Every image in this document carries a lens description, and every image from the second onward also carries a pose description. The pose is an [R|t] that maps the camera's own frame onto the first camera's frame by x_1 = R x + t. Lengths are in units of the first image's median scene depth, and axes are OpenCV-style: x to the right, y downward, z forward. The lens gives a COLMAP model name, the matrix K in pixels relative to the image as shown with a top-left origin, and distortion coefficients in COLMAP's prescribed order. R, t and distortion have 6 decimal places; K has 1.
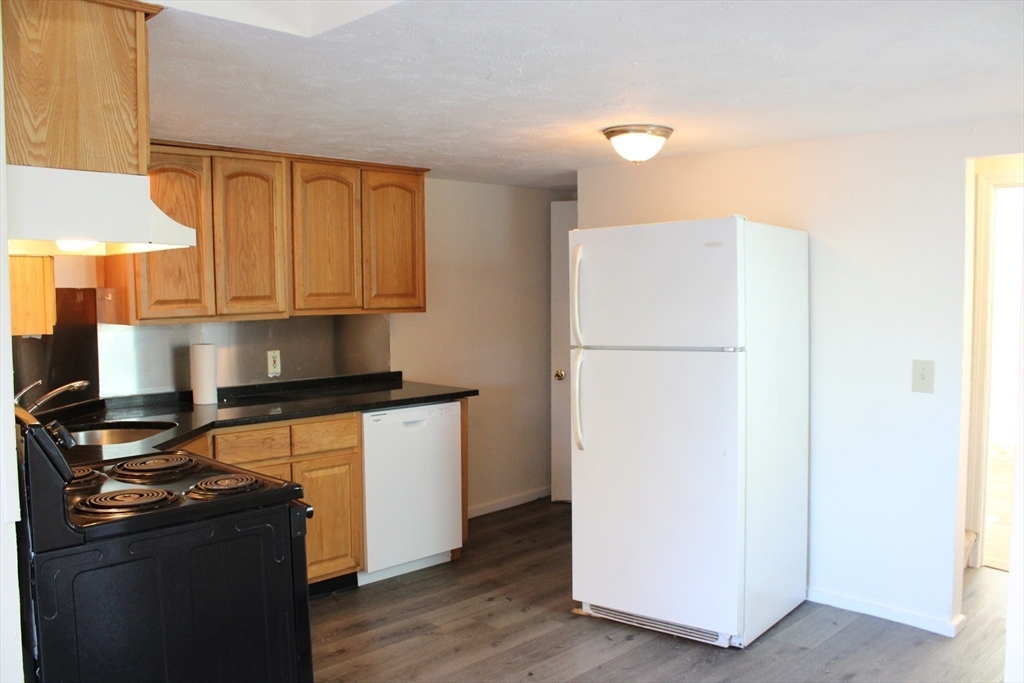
lens RADIAL K [[853.3, 0, 517.5], [0, 853.3, 346.4], [0, 0, 1]] dist [-0.135075, 0.074322]
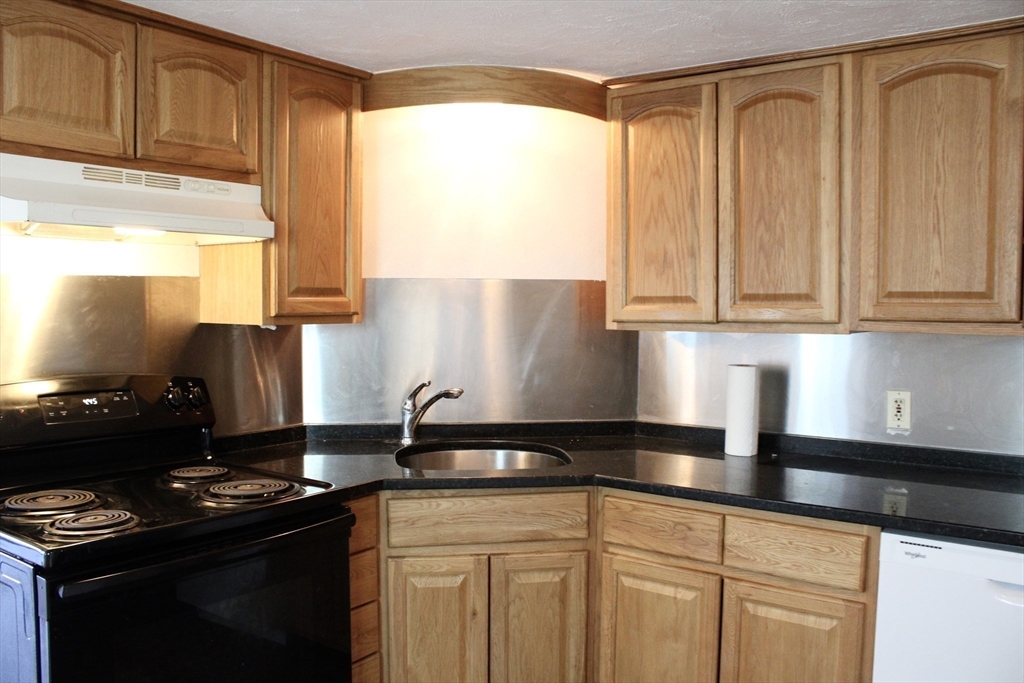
lens RADIAL K [[853.3, 0, 509.3], [0, 853.3, 348.1], [0, 0, 1]] dist [-0.135075, 0.074322]
pose [[0.138590, 0.066872, -0.988090, 0.282925], [-0.073861, 0.995637, 0.057023, -0.043749], [0.987592, 0.065078, 0.142924, 0.768172]]
